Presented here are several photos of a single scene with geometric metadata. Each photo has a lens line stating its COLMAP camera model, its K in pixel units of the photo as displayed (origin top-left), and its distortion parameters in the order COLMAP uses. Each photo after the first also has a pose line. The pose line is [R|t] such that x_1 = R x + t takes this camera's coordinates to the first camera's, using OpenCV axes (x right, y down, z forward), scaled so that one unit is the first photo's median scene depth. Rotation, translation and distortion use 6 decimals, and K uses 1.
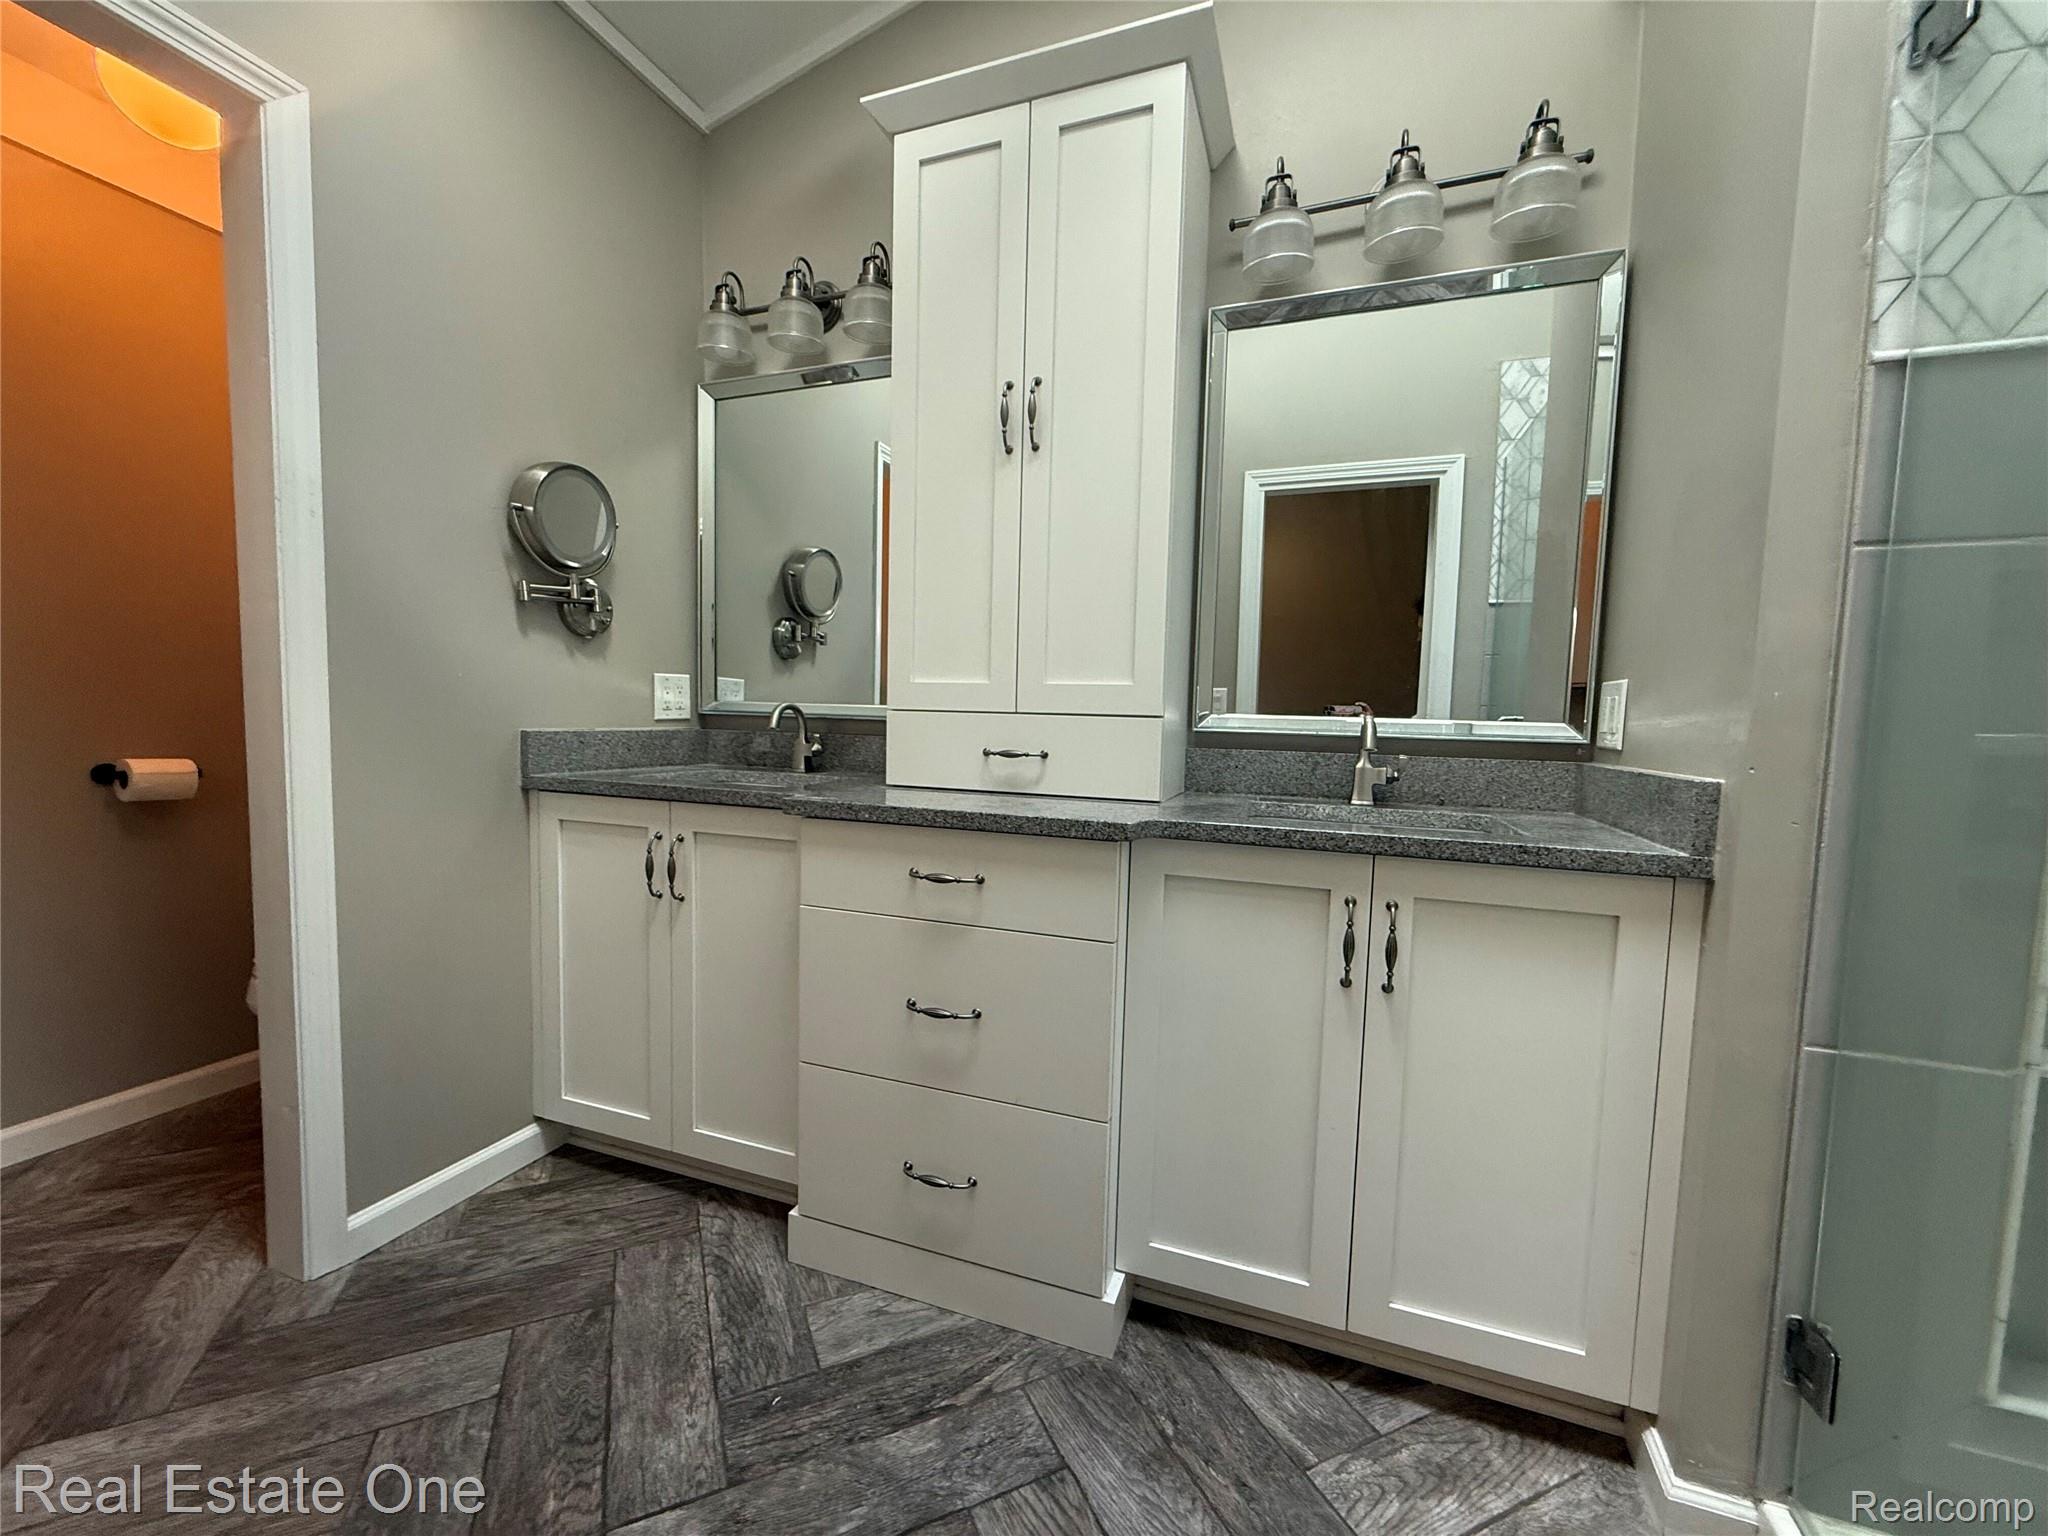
lens RADIAL K [[819.3, 0, 1020.3], [0, 819.3, 772.3], [0, 0, 1]] dist [0.004866, -0.000568]
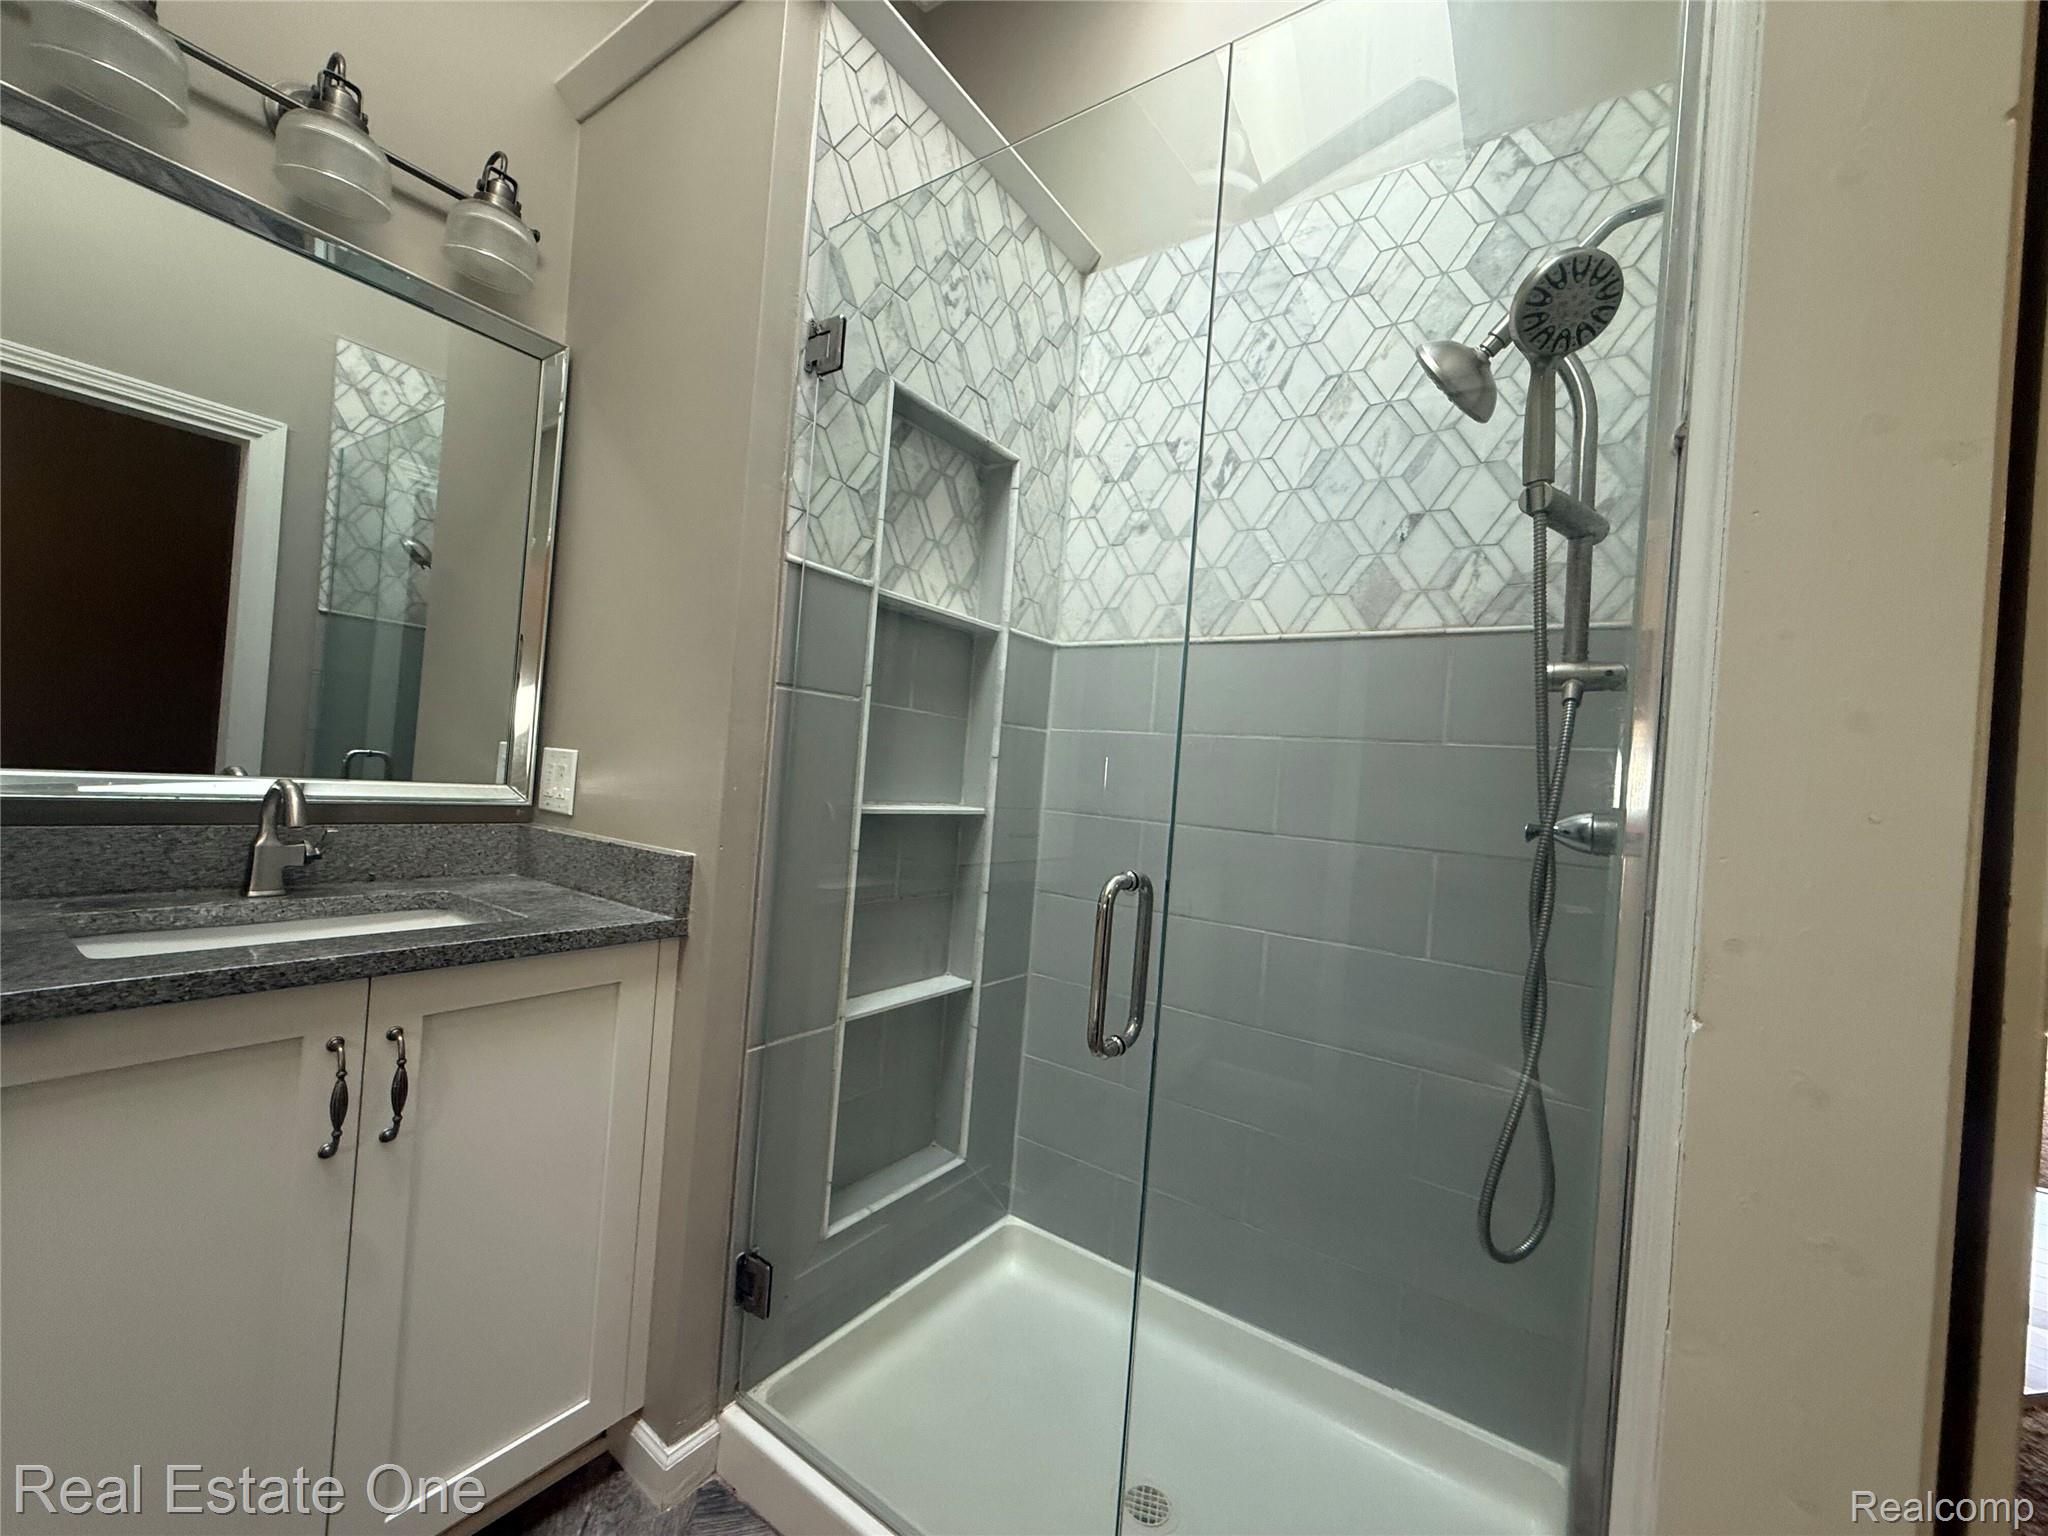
lens RADIAL K [[819.3, 0, 1020.3], [0, 819.3, 772.3], [0, 0, 1]] dist [0.004866, -0.000568]
pose [[0.248324, -0.005597, 0.968661, -0.184231], [-0.000714, 0.999982, 0.005961, -0.102478], [-0.968677, -0.002172, 0.248316, 0.188527]]
